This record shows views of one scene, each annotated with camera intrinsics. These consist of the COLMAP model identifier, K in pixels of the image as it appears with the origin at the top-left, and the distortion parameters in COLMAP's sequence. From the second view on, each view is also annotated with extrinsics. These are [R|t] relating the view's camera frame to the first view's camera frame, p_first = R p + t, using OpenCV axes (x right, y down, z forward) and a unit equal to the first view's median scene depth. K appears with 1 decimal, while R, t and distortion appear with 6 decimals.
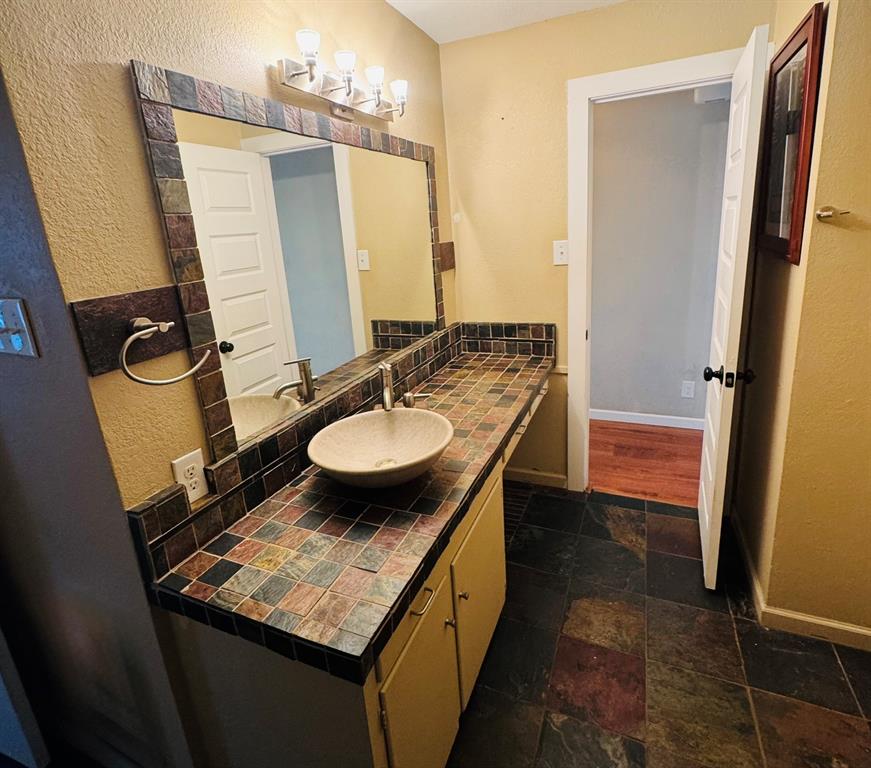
lens RADIAL K [[465.9, 0, 435.4], [0, 465.9, 351.0], [0, 0, 1]] dist [-0.002586, 0.000112]
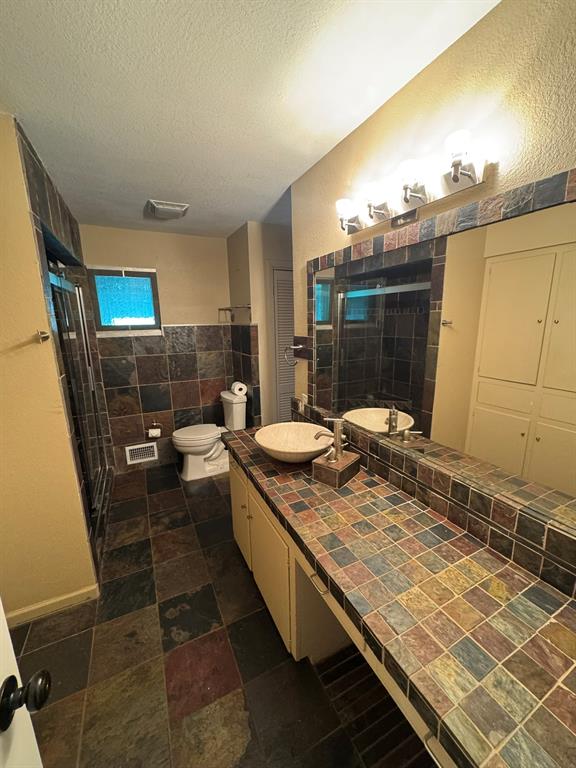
lens RADIAL K [[307.0, 0, 288.0], [0, 307.0, 384.0], [0, 0, 1]] dist [-0.000234, 0.000033]
pose [[-0.645508, 0.235197, -0.726637, 0.572467], [-0.136496, 0.900560, 0.412748, -0.386645], [0.751457, 0.365616, -0.549215, 1.236604]]
